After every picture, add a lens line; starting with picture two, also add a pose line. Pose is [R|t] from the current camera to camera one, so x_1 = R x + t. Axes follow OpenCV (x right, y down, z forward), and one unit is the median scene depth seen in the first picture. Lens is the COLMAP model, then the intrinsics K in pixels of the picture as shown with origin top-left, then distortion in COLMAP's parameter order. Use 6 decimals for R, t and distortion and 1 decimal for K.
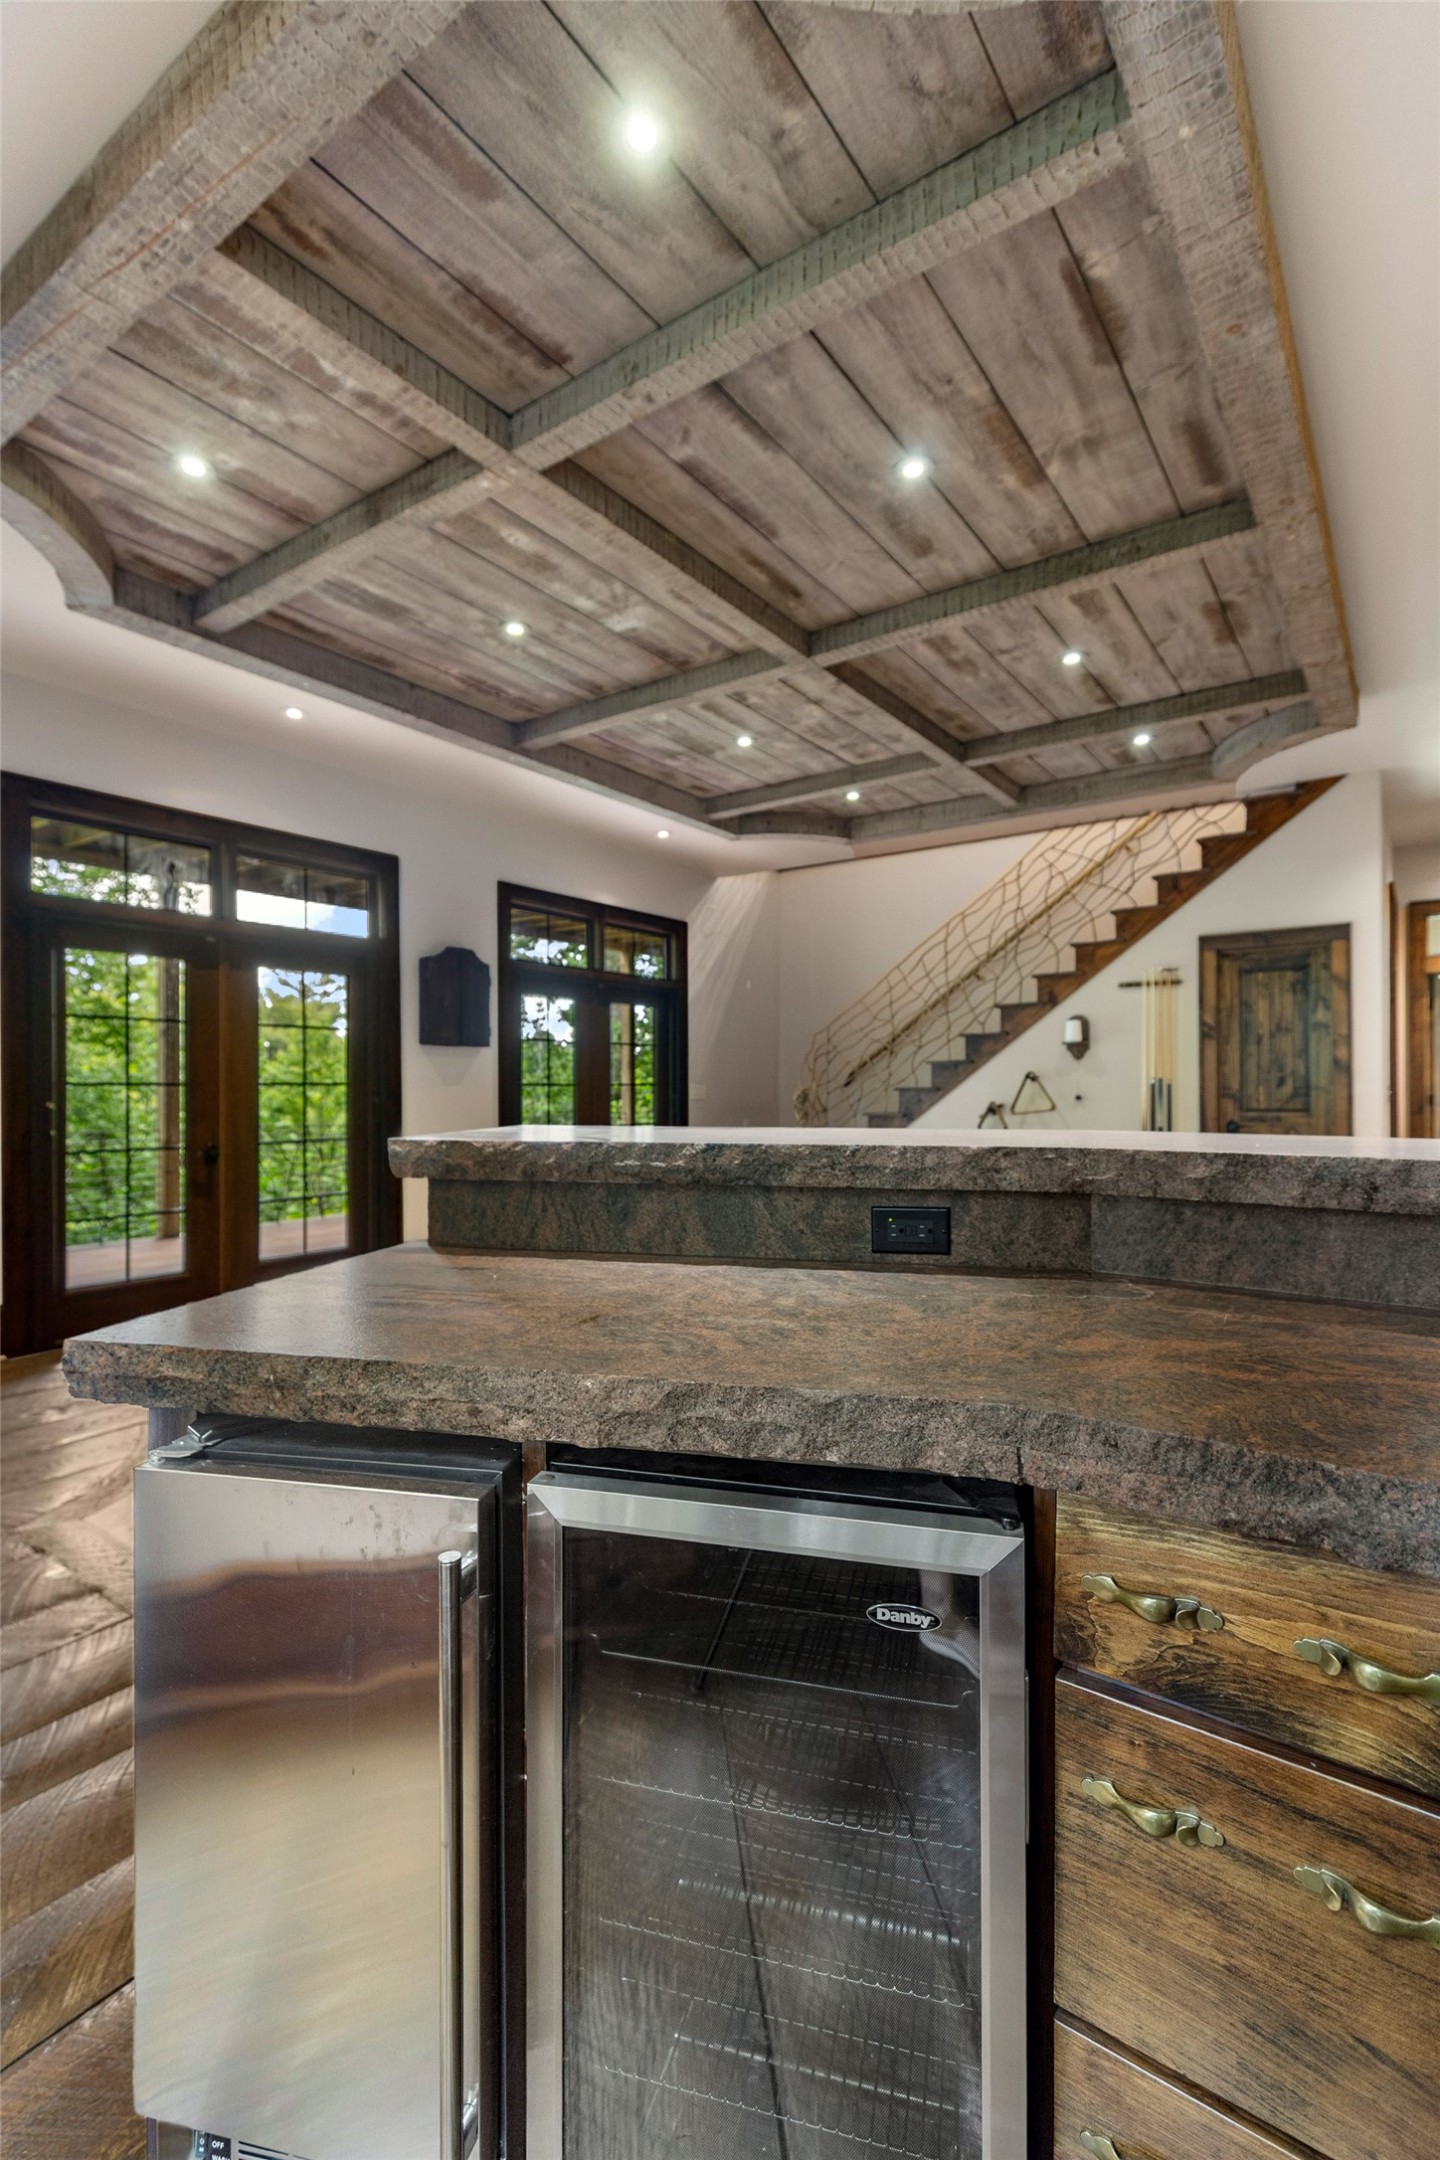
lens RADIAL K [[985.6, 0, 701.9], [0, 985.6, 1089.8], [0, 0, 1]] dist [0.007522, -0.000846]
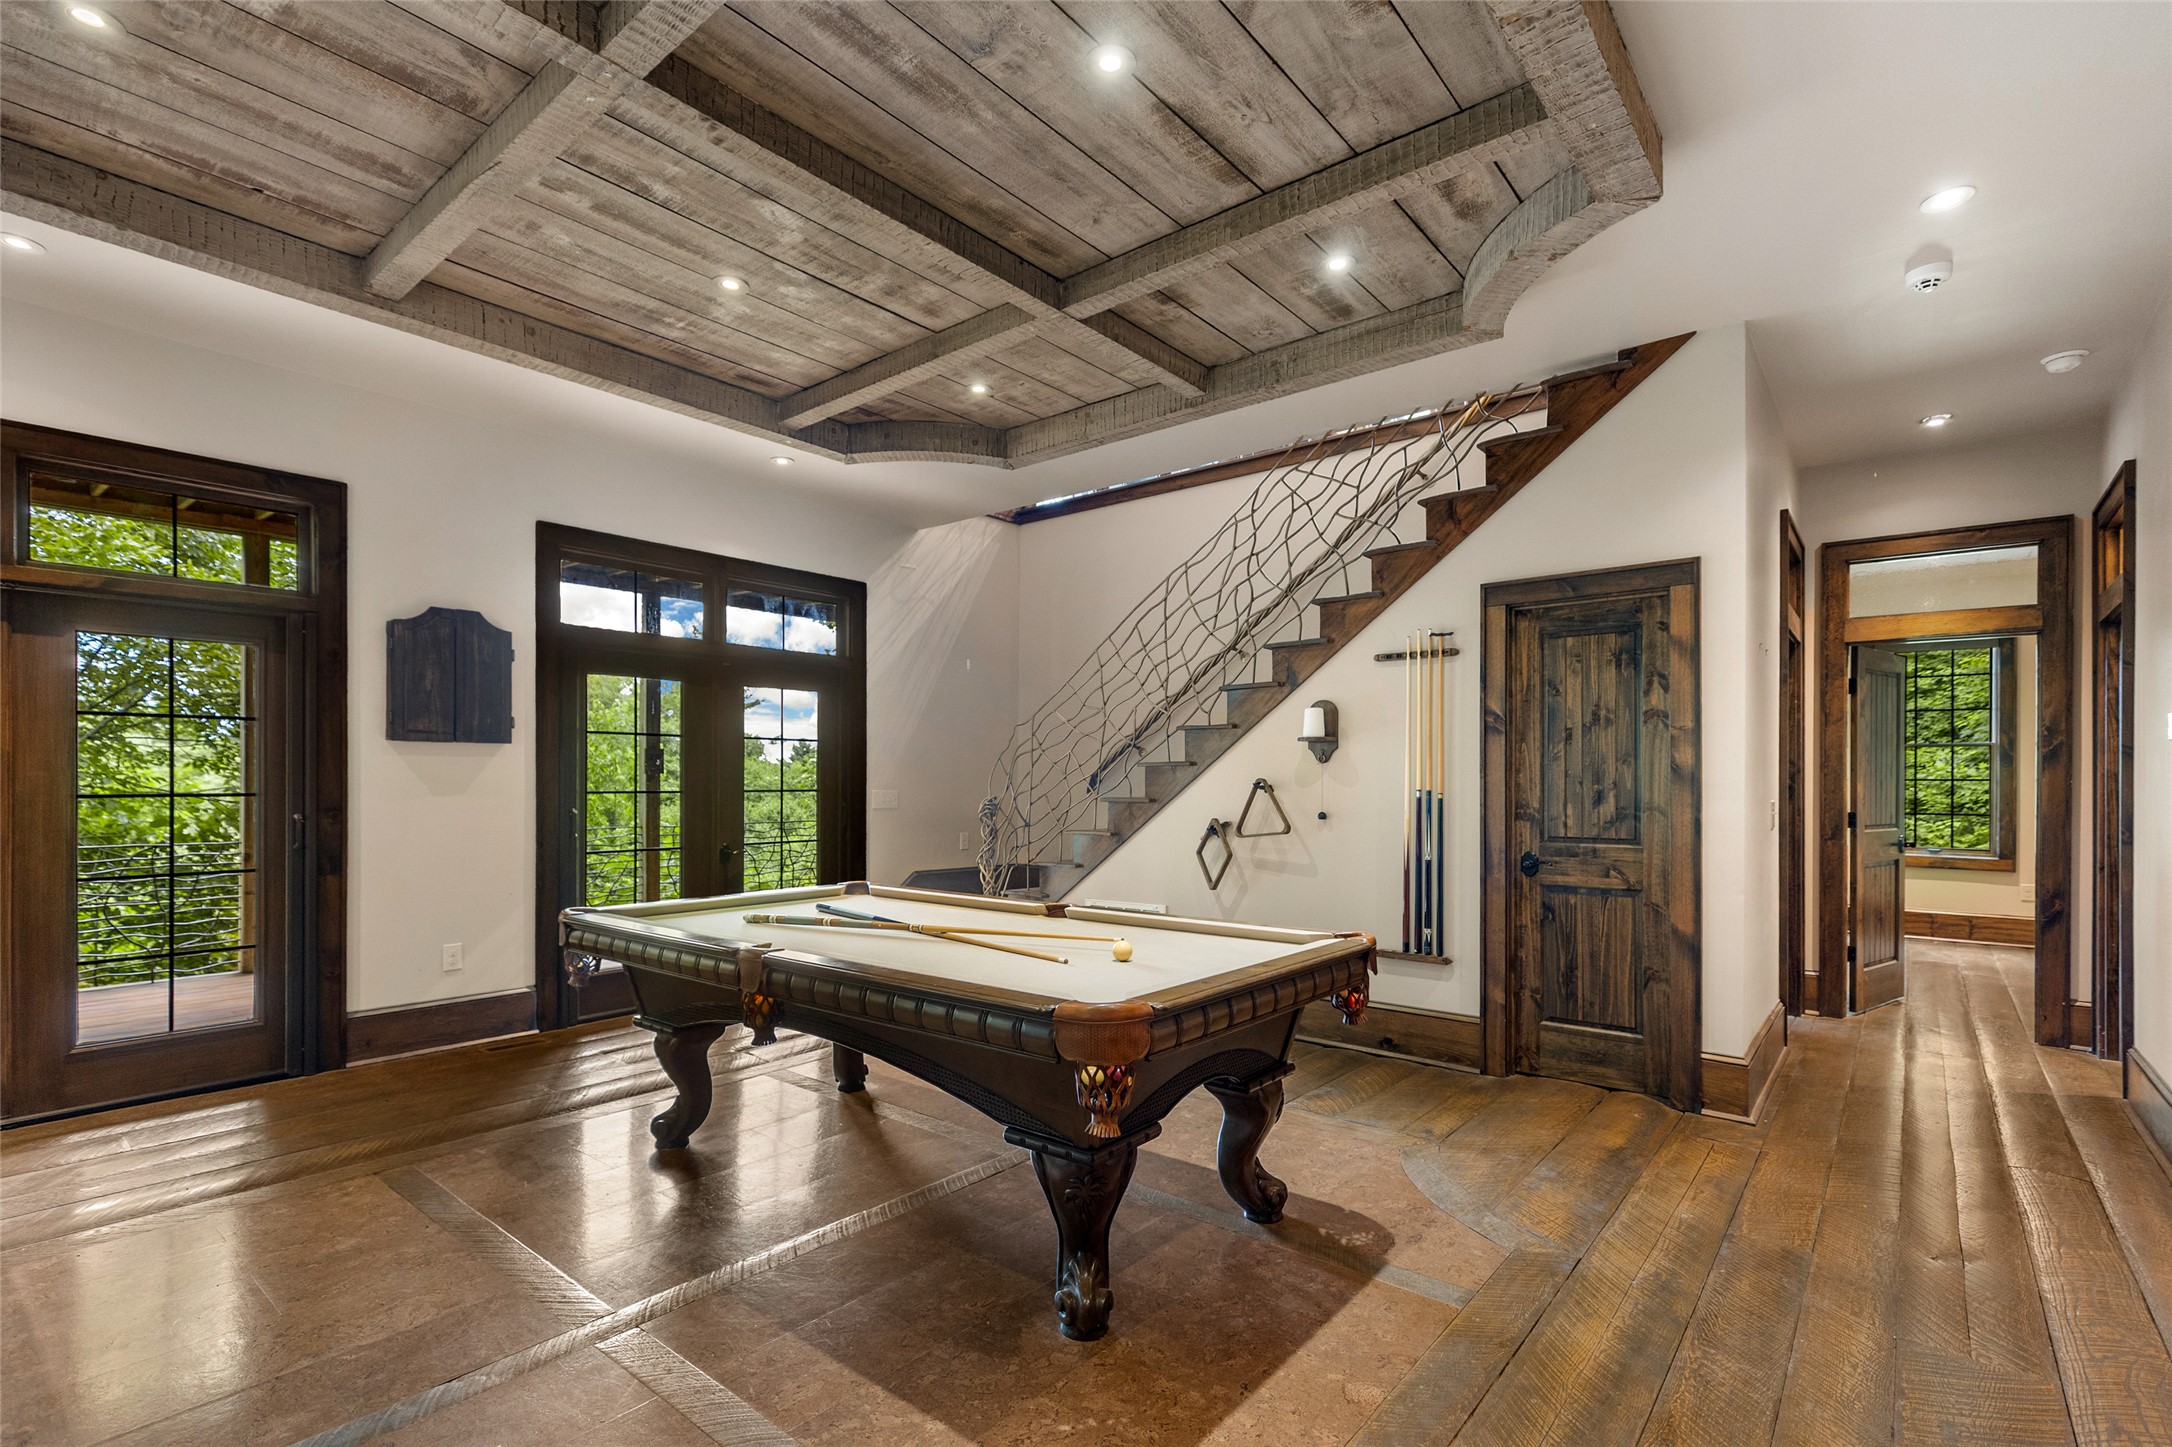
lens RADIAL K [[991.0, 0, 1066.5], [0, 991.0, 778.9], [0, 0, 1]] dist [0.007522, -0.000846]
pose [[0.997832, 0.004116, -0.065691, 0.263241], [-0.004172, 0.999991, -0.000728, -0.018870], [0.065687, 0.001000, 0.997840, 0.294620]]
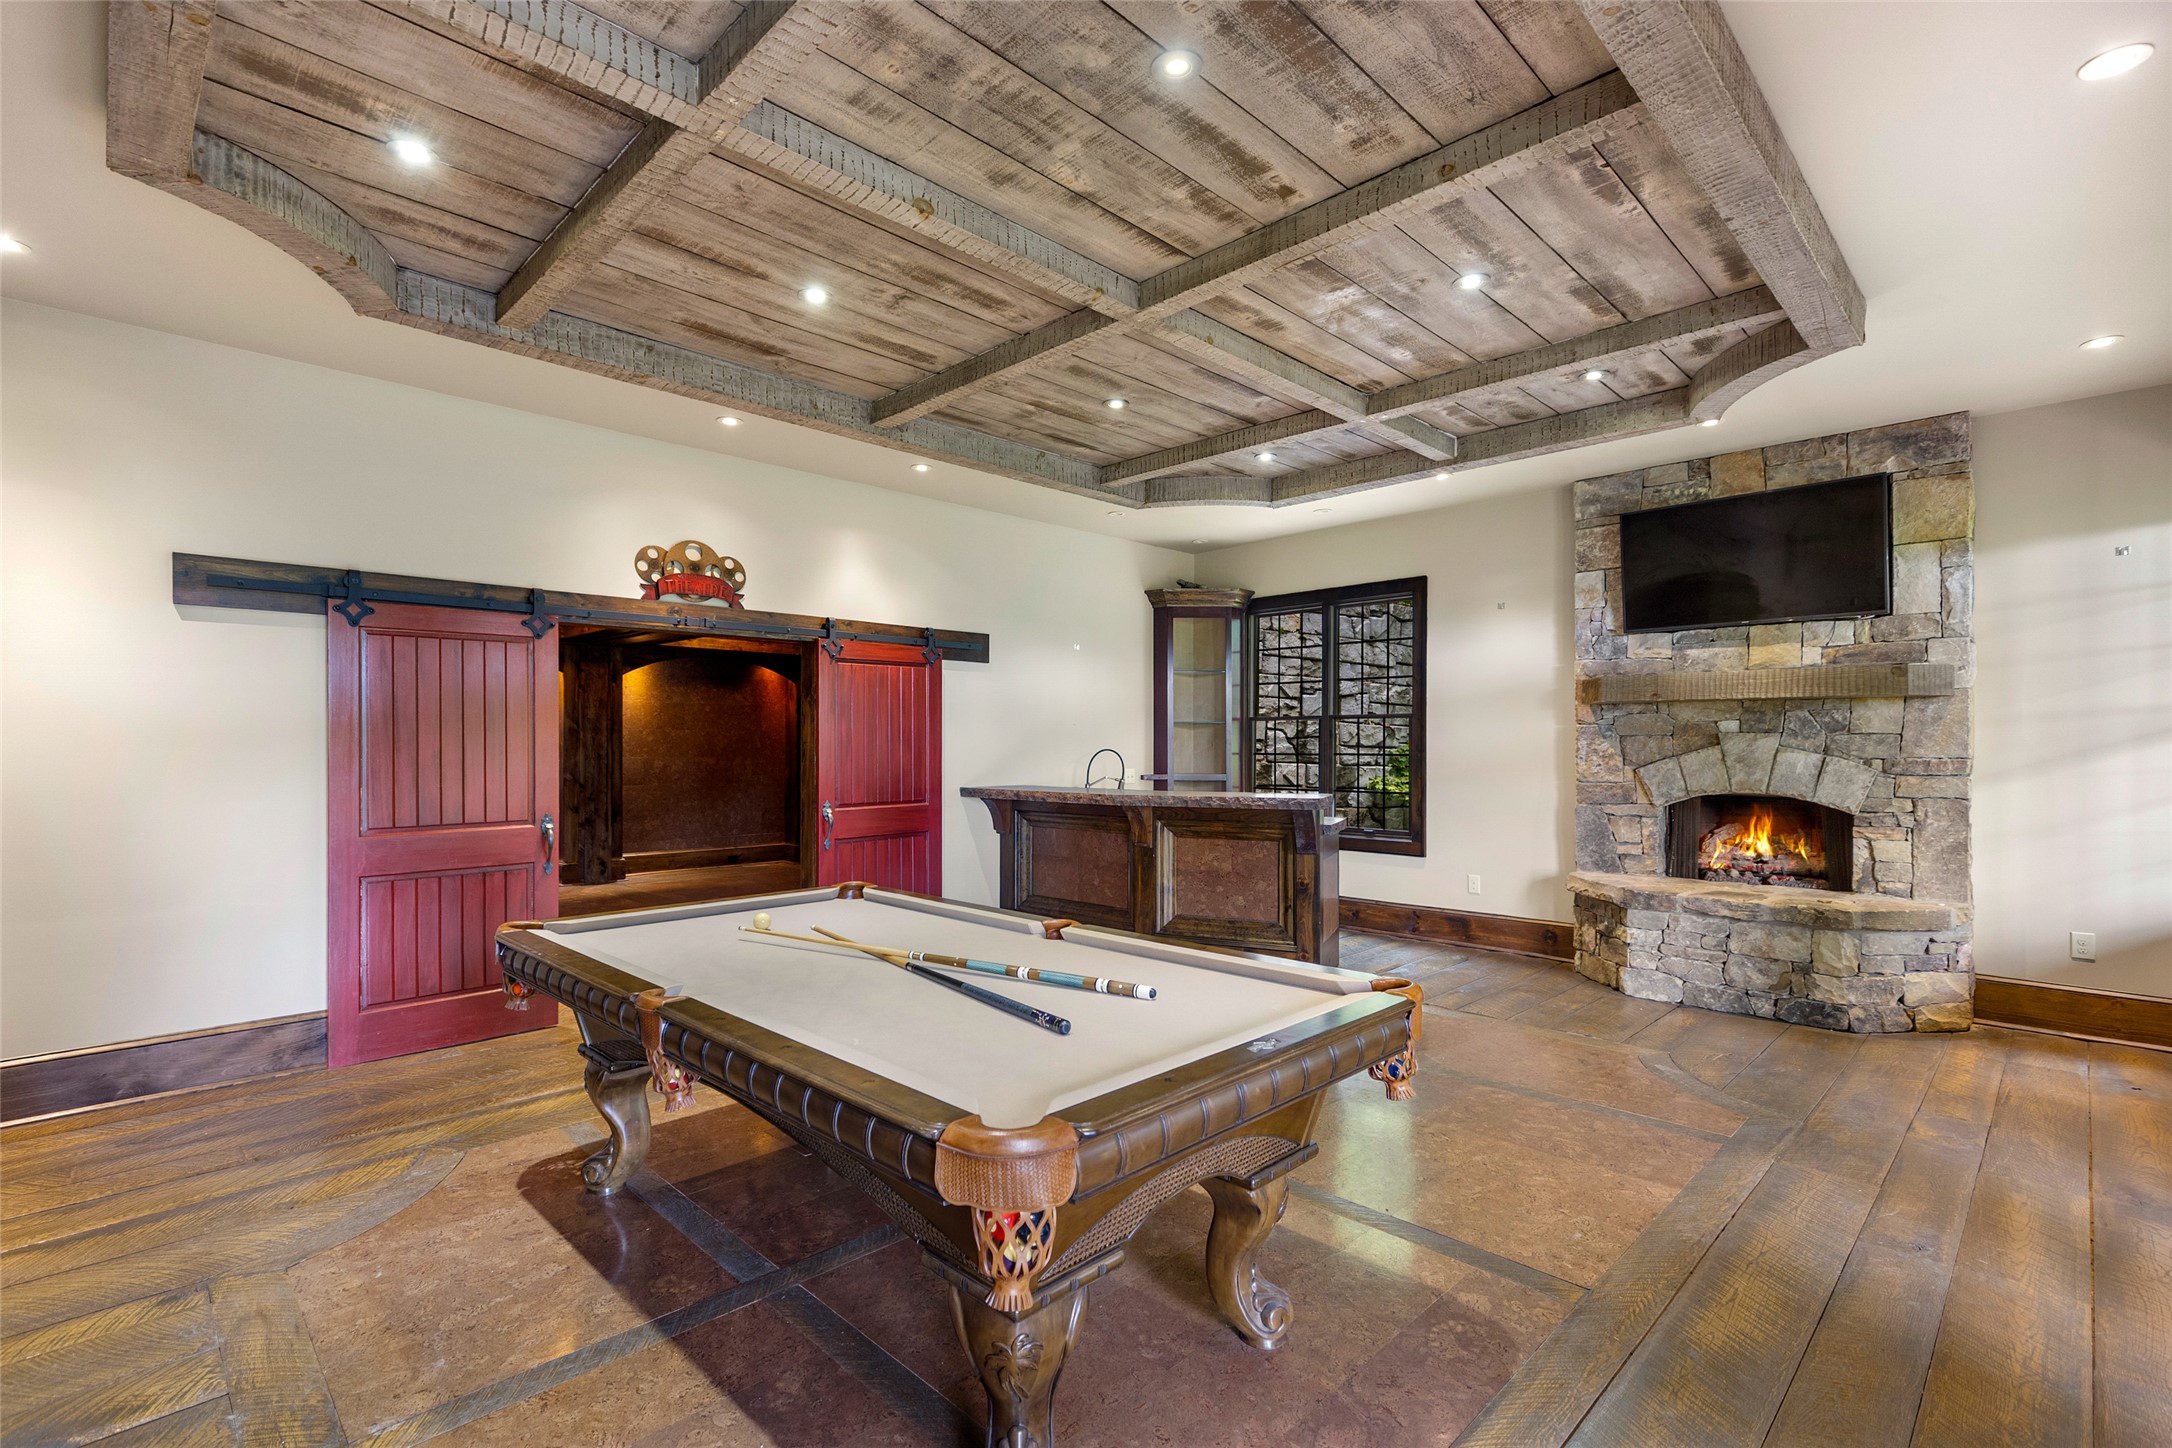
lens RADIAL K [[991.0, 0, 1085.6], [0, 991.0, 740.7], [0, 0, 1]] dist [0.007522, -0.000846]
pose [[-0.990115, 0.001026, 0.140257, 0.017538], [0.000855, 0.999999, -0.001281, -0.036719], [-0.140258, -0.001149, -0.990114, 1.227319]]
